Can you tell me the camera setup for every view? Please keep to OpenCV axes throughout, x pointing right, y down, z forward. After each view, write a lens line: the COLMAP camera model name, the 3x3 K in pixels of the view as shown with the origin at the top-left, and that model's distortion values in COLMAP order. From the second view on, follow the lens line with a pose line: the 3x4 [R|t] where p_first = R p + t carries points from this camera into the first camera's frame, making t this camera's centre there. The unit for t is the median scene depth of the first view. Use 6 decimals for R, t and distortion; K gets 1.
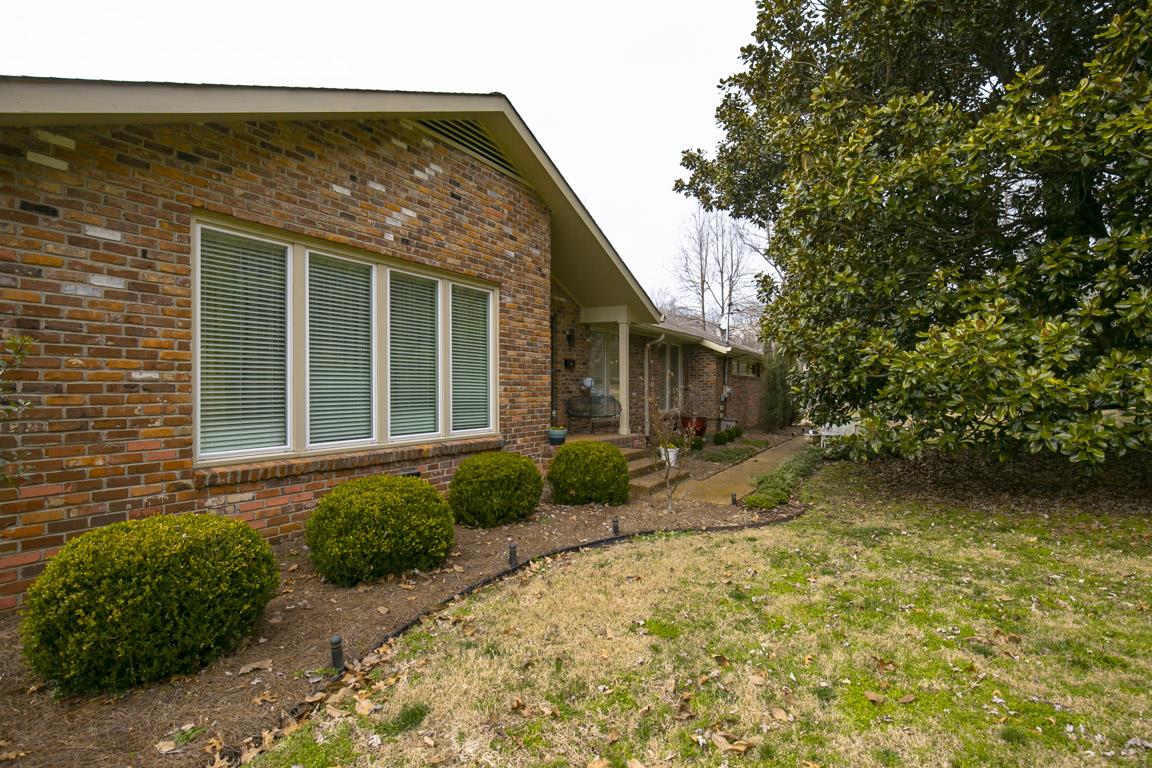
lens RADIAL K [[570.5, 0, 575.6], [0, 570.5, 384.9], [0, 0, 1]] dist [-0.015332, 0.001002]
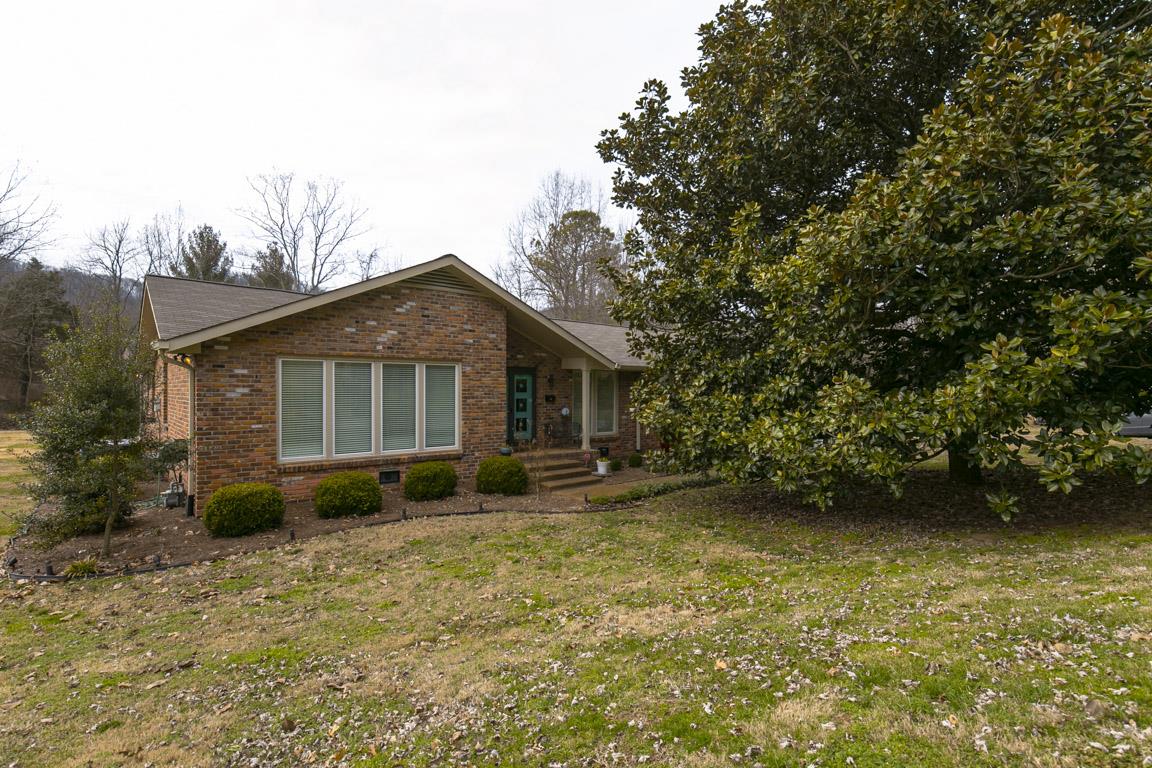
lens RADIAL K [[570.5, 0, 576.3], [0, 570.5, 384.8], [0, 0, 1]] dist [-0.015332, 0.001002]
pose [[0.952100, 0.005164, -0.305742, 1.057696], [-0.003320, 0.999973, 0.006551, -0.175430], [0.305767, -0.005222, 0.952092, -0.743259]]
